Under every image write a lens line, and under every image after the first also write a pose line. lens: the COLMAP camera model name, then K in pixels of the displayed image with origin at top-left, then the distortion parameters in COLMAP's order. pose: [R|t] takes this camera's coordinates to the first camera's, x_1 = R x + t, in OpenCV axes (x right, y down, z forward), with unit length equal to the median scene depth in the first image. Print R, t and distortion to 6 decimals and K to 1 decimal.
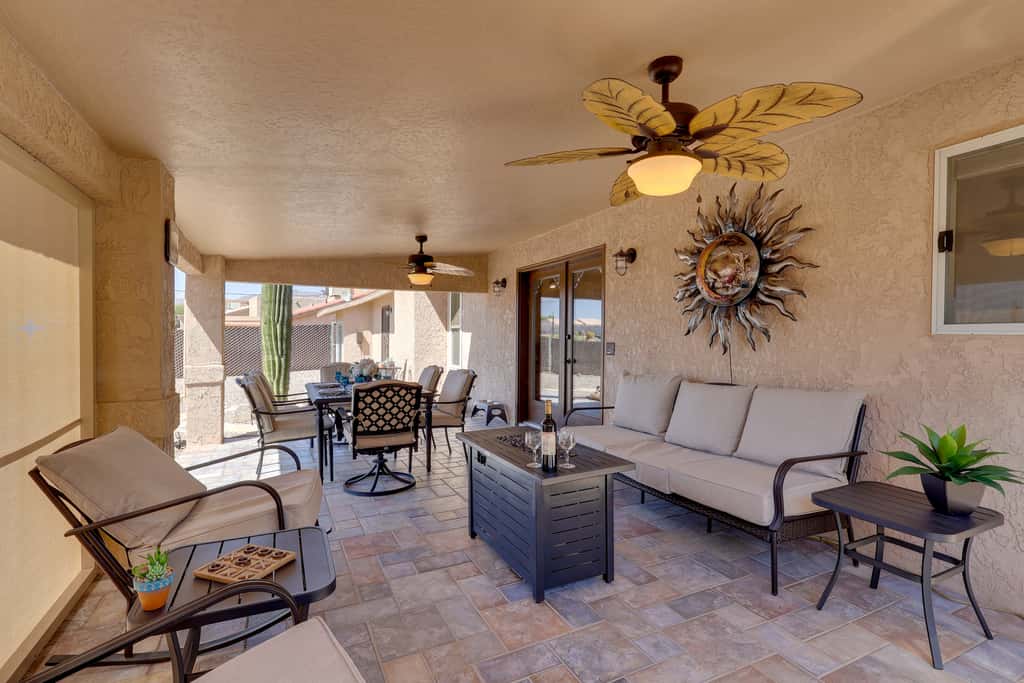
lens RADIAL K [[479.7, 0, 512.7], [0, 479.7, 339.4], [0, 0, 1]] dist [-0.000582, 0.002539]
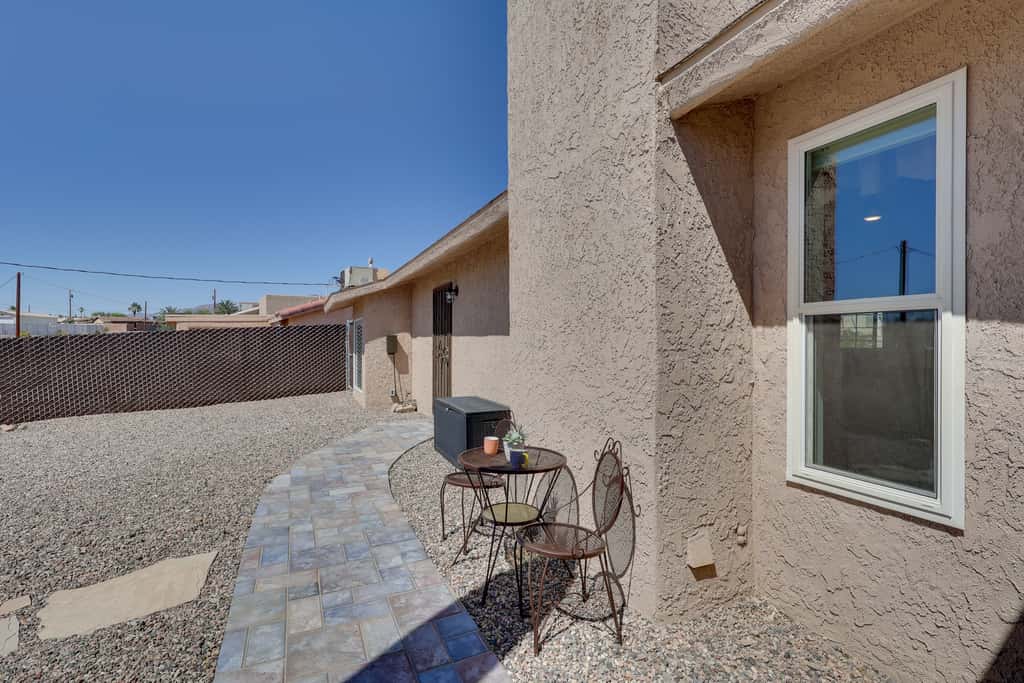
lens RADIAL K [[479.7, 0, 511.2], [0, 479.7, 341.6], [0, 0, 1]] dist [-0.000582, 0.002539]
pose [[0.999199, 0.002603, -0.039942, -0.148361], [-0.002841, 0.999979, -0.005905, -0.003663], [0.039926, 0.006013, 0.999185, 0.417309]]
